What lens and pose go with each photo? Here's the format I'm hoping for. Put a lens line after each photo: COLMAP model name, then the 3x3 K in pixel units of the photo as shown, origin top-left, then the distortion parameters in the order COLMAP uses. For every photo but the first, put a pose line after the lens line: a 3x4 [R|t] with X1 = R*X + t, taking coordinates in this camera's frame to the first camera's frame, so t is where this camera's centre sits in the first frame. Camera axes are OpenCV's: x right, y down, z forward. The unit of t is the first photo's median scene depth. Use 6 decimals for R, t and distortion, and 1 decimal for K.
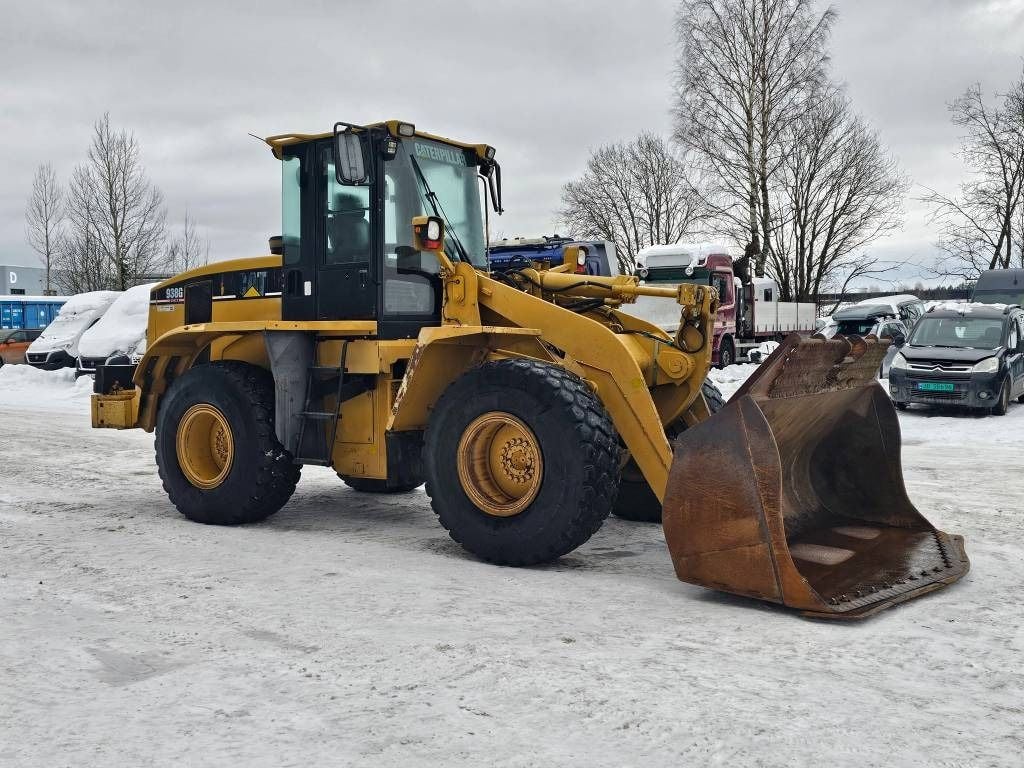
lens RADIAL K [[1047.6, 0, 512.0], [0, 1047.6, 384.0], [0, 0, 1]] dist [0.115508, -0.149337]
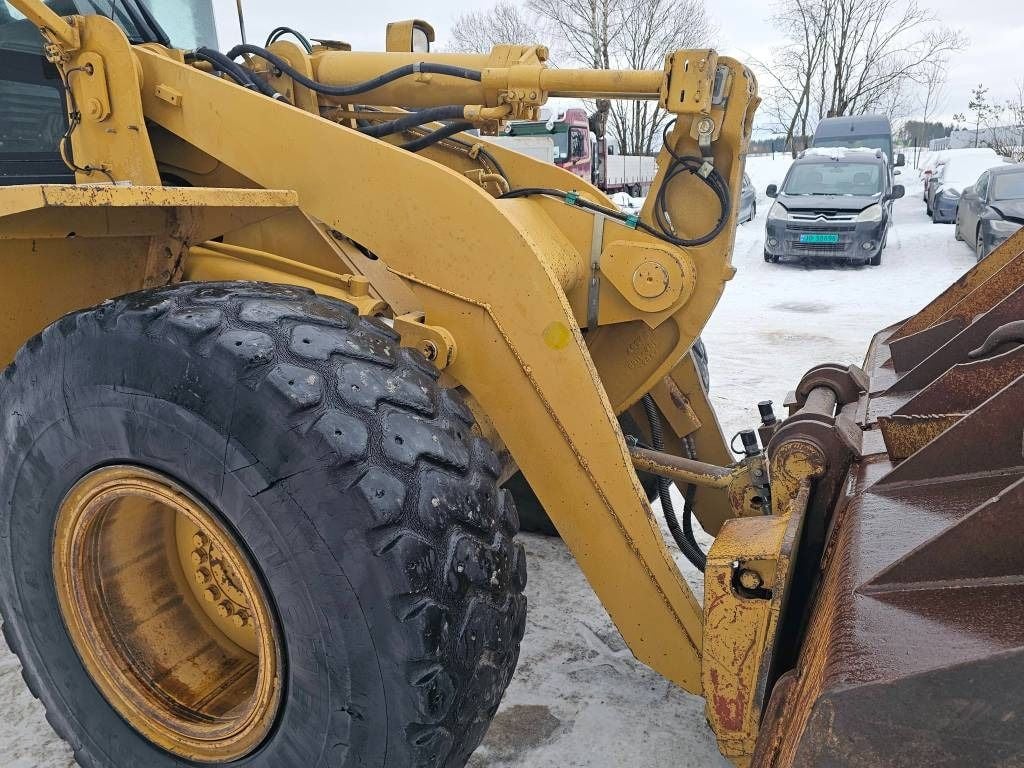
lens RADIAL K [[761.3, 0, 500.8], [0, 761.3, 383.4], [0, 0, 1]] dist [0.062007, -0.044081]
pose [[0.992056, -0.053993, 0.113618, 0.056125], [0.030196, 0.979006, 0.201583, -0.032795], [-0.122117, -0.196551, 0.972859, 0.615706]]
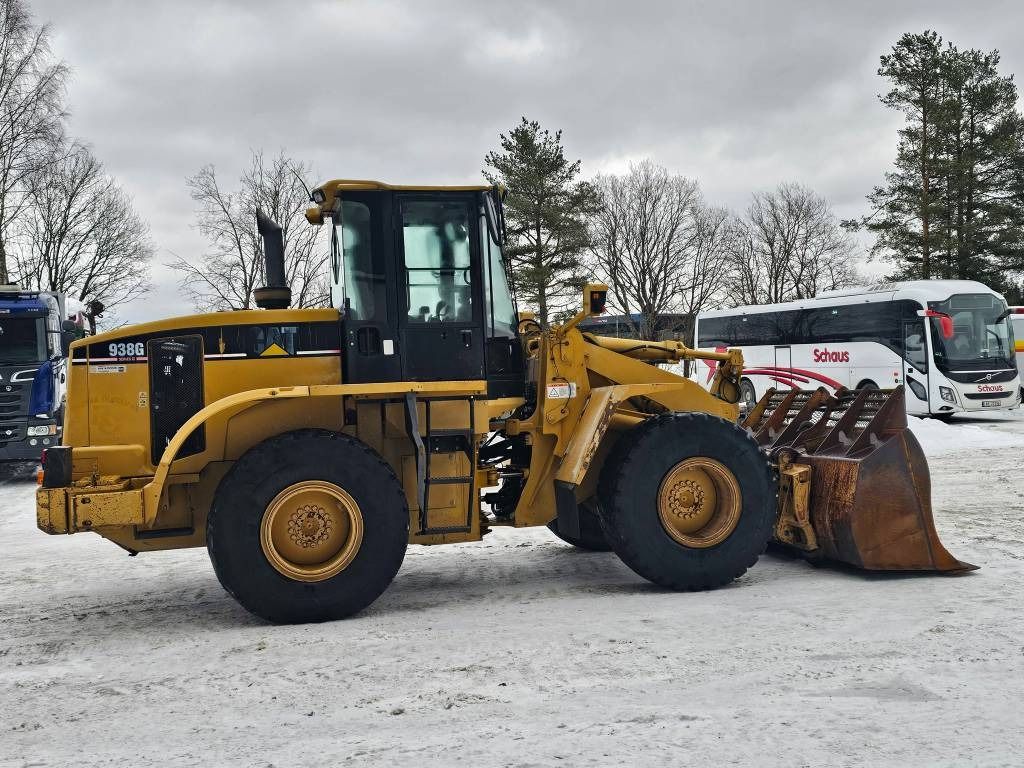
lens RADIAL K [[1047.6, 0, 512.0], [0, 1047.6, 384.0], [0, 0, 1]] dist [0.115508, -0.149337]
pose [[0.646849, -0.012170, 0.762521, -0.829937], [0.055781, 0.997949, -0.031391, -0.023183], [-0.760576, 0.062839, 0.646201, 0.320652]]
